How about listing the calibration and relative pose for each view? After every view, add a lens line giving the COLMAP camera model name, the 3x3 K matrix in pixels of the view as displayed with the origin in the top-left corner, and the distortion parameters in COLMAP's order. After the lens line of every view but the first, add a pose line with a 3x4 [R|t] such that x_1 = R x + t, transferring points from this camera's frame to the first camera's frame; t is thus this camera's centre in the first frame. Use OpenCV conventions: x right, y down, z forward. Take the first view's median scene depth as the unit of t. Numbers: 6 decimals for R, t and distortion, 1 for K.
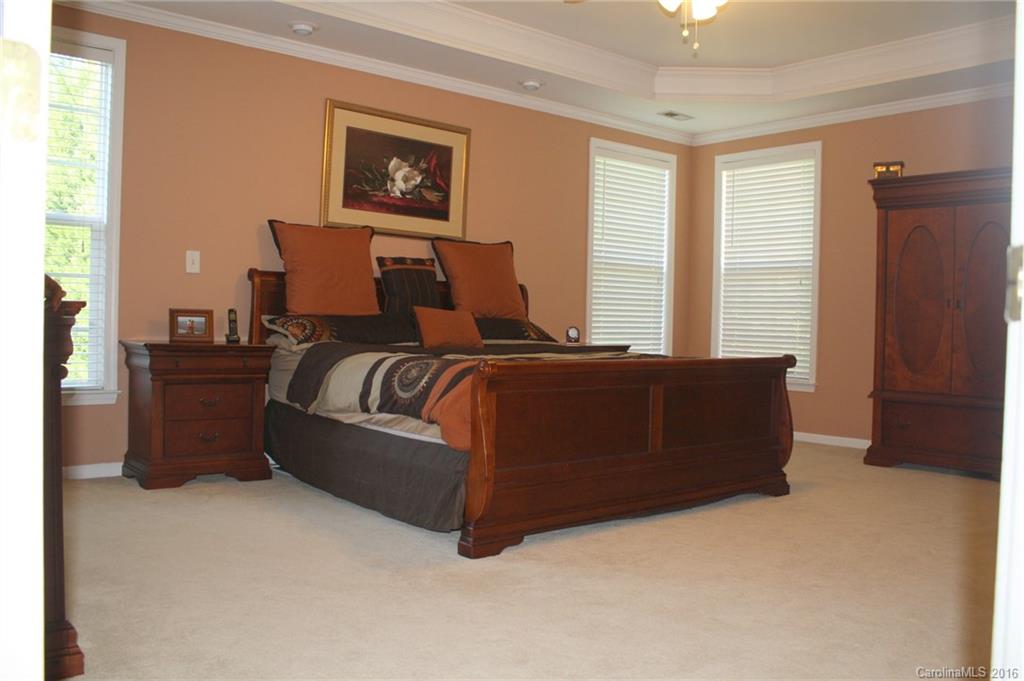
lens RADIAL K [[889.5, 0, 510.9], [0, 889.5, 339.7], [0, 0, 1]] dist [-0.048774, 0.008434]
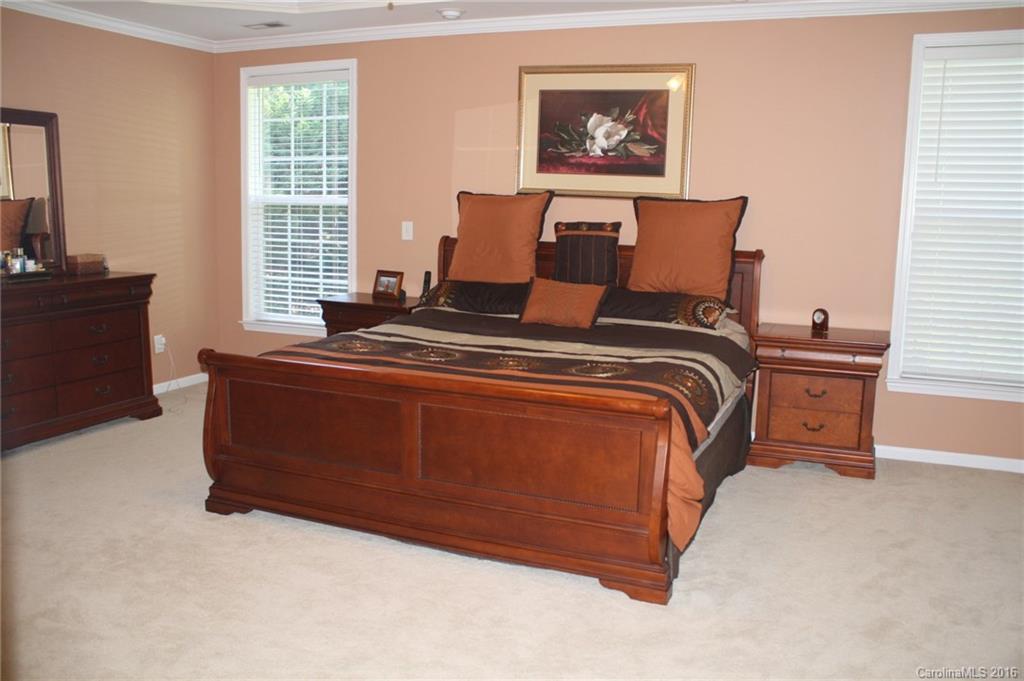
lens RADIAL K [[889.5, 0, 511.5], [0, 889.5, 339.3], [0, 0, 1]] dist [-0.048774, 0.008434]
pose [[0.463139, 0.122130, -0.877831, 0.672740], [-0.033903, 0.992176, 0.120152, -0.078336], [0.885637, -0.025886, 0.463656, 0.481353]]
